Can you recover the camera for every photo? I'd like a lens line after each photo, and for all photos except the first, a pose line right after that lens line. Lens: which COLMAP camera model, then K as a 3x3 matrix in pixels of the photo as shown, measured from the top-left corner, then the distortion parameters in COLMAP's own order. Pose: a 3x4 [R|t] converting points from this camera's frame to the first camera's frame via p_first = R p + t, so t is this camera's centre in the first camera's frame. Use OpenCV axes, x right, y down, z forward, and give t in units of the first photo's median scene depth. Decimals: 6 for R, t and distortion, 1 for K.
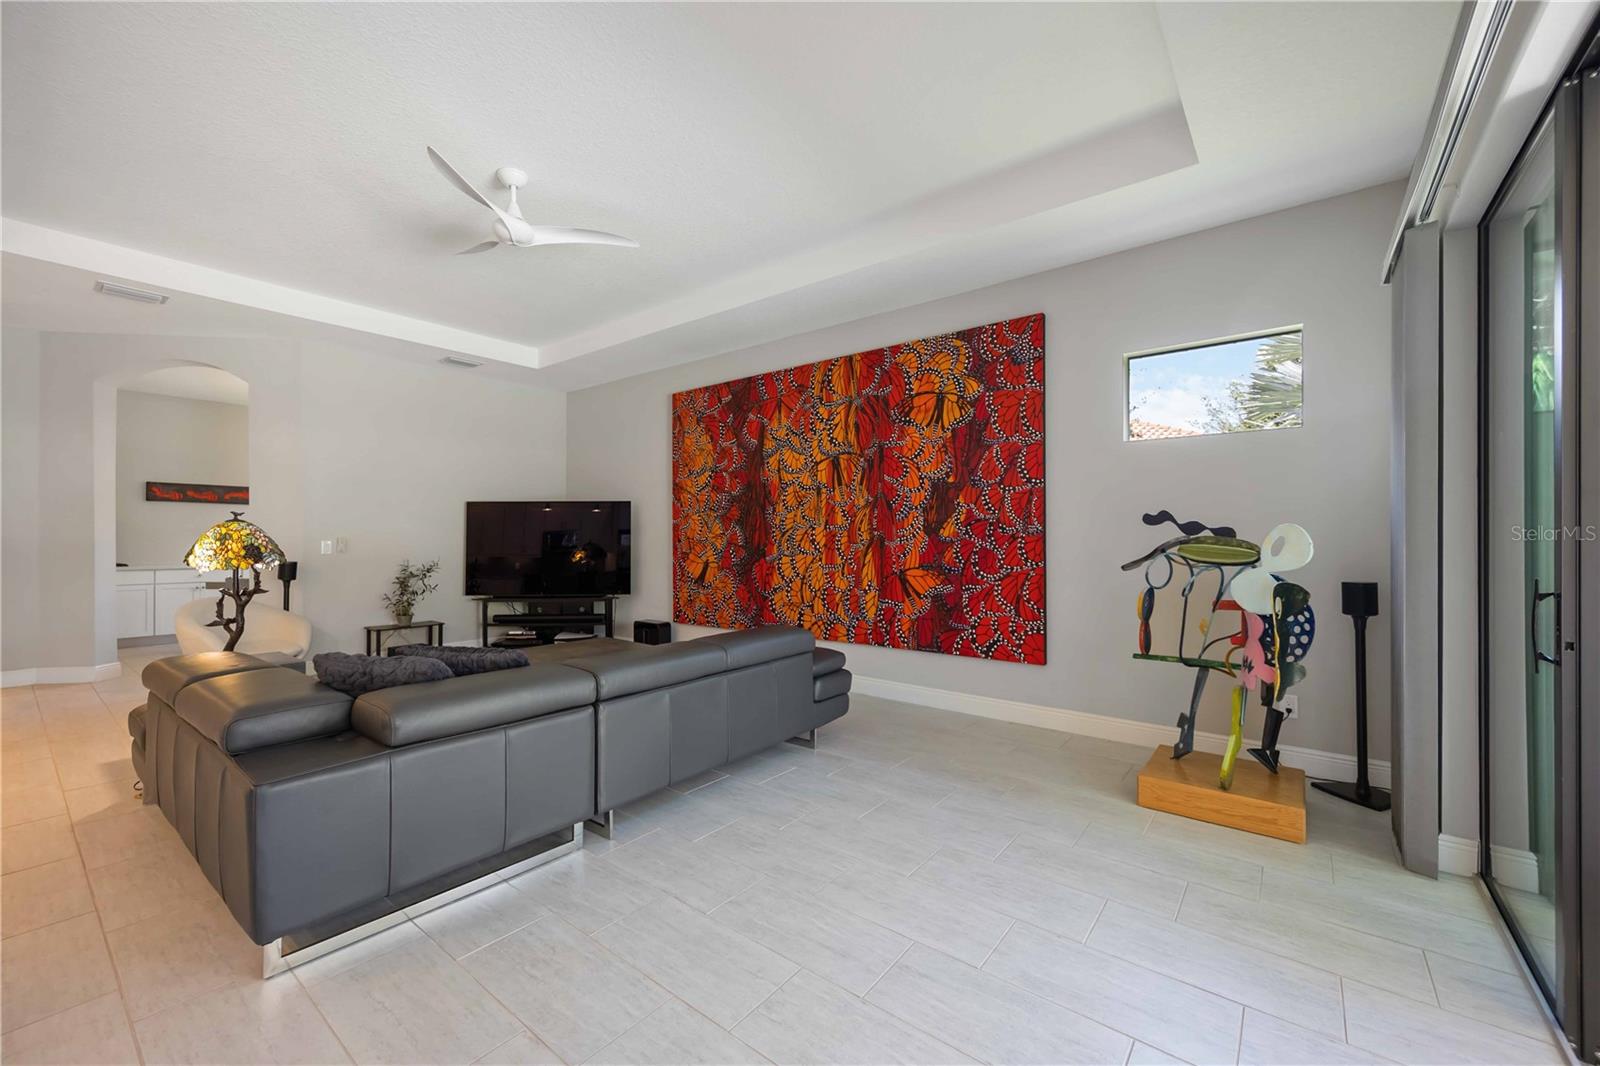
lens RADIAL K [[615.3, 0, 790.2], [0, 615.3, 536.7], [0, 0, 1]] dist [0.001061, -0.000404]
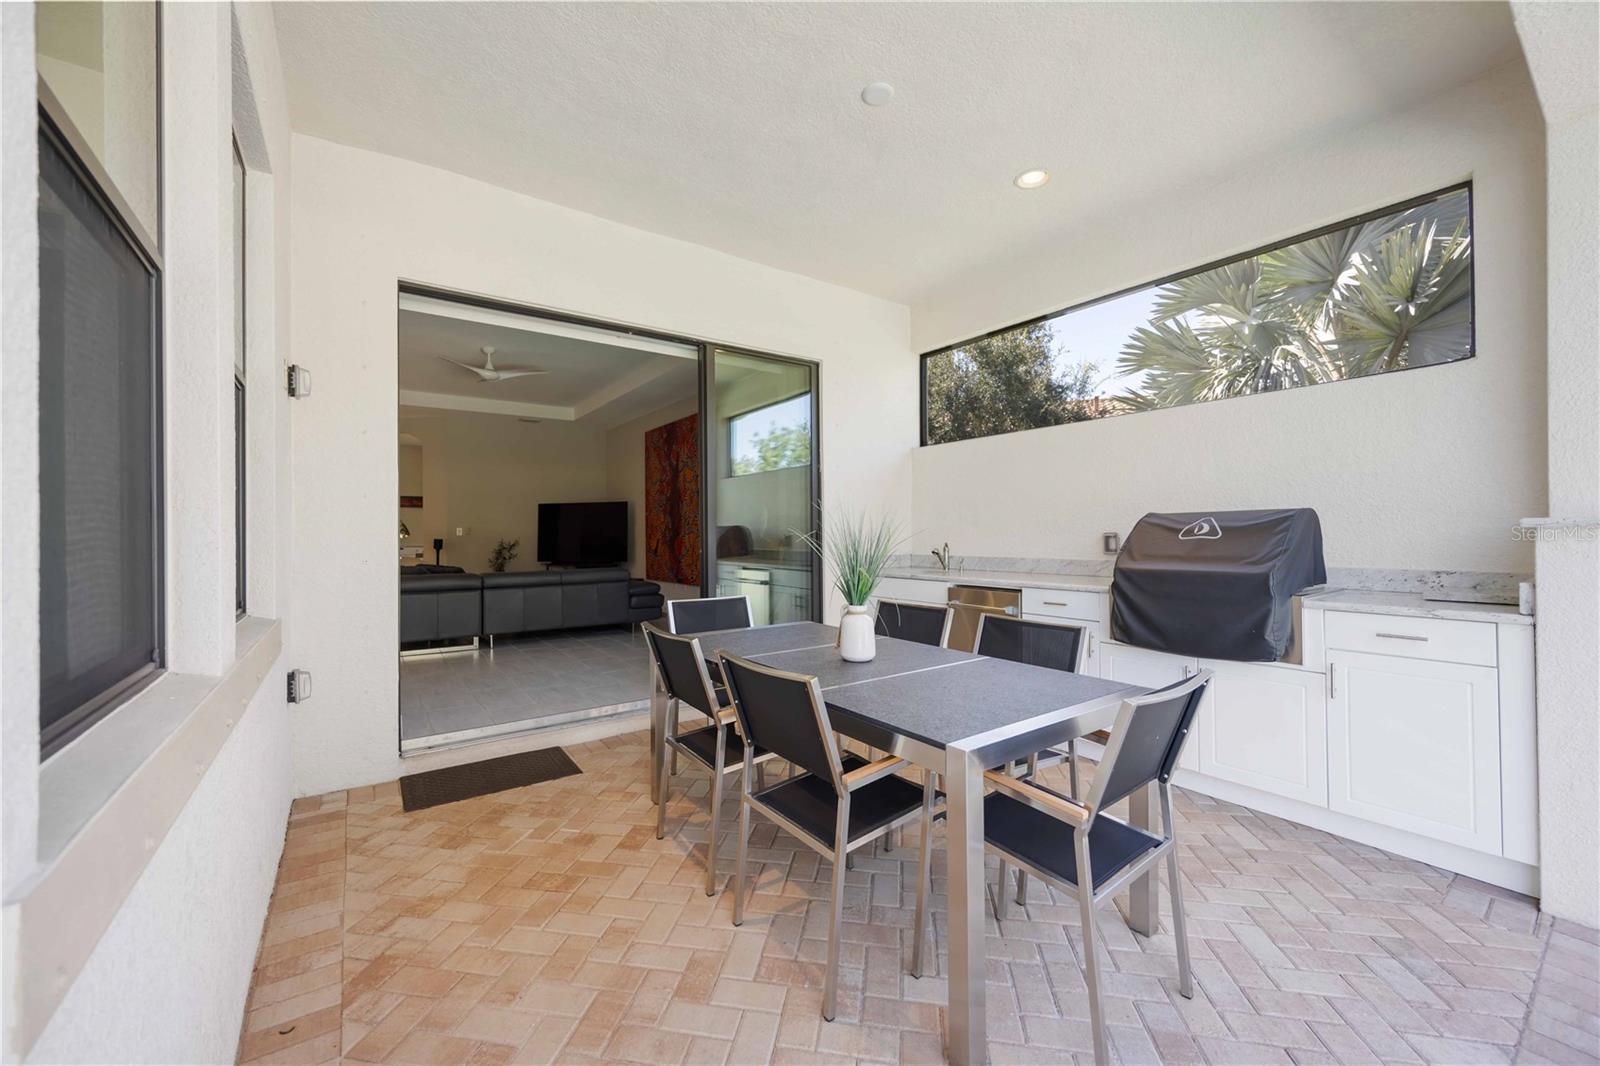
lens RADIAL K [[615.3, 0, 804.5], [0, 615.3, 528.2], [0, 0, 1]] dist [0.001061, -0.000404]
pose [[0.961601, -0.008240, -0.274328, 0.653846], [0.007620, 0.999965, -0.003329, 0.020553], [0.274346, 0.001111, 0.961631, -0.408837]]
